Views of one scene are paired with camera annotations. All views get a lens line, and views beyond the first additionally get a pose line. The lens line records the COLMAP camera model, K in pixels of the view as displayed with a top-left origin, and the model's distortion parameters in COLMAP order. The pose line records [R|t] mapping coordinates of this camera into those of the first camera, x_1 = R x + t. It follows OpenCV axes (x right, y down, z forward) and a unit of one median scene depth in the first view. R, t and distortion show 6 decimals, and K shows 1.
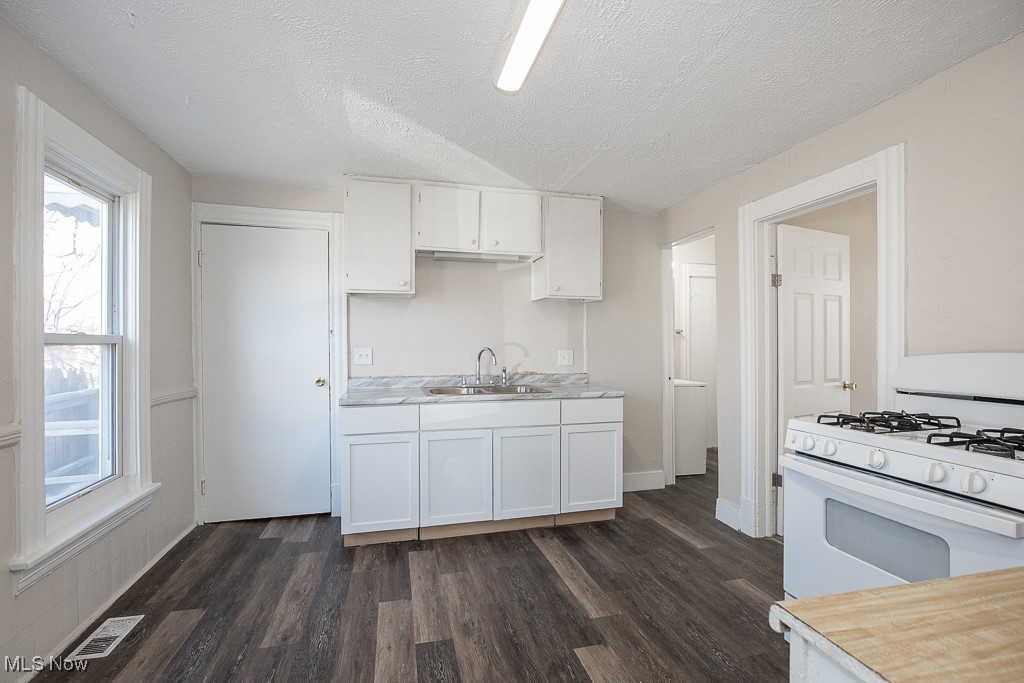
lens RADIAL K [[470.7, 0, 515.1], [0, 470.7, 343.6], [0, 0, 1]] dist [-0.002638, 0.000228]
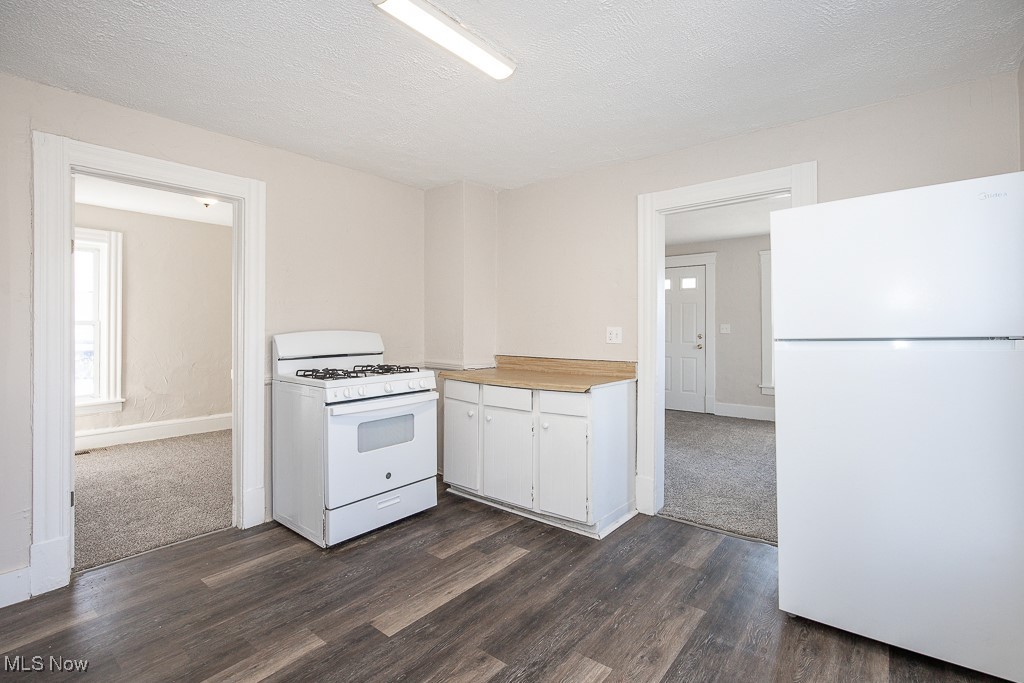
lens RADIAL K [[470.7, 0, 516.3], [0, 470.7, 329.0], [0, 0, 1]] dist [-0.002638, 0.000228]
pose [[-0.604566, 0.009109, 0.796503, -0.547102], [0.001511, 0.999946, -0.010289, 0.016455], [-0.796554, -0.005017, -0.604547, 0.928956]]
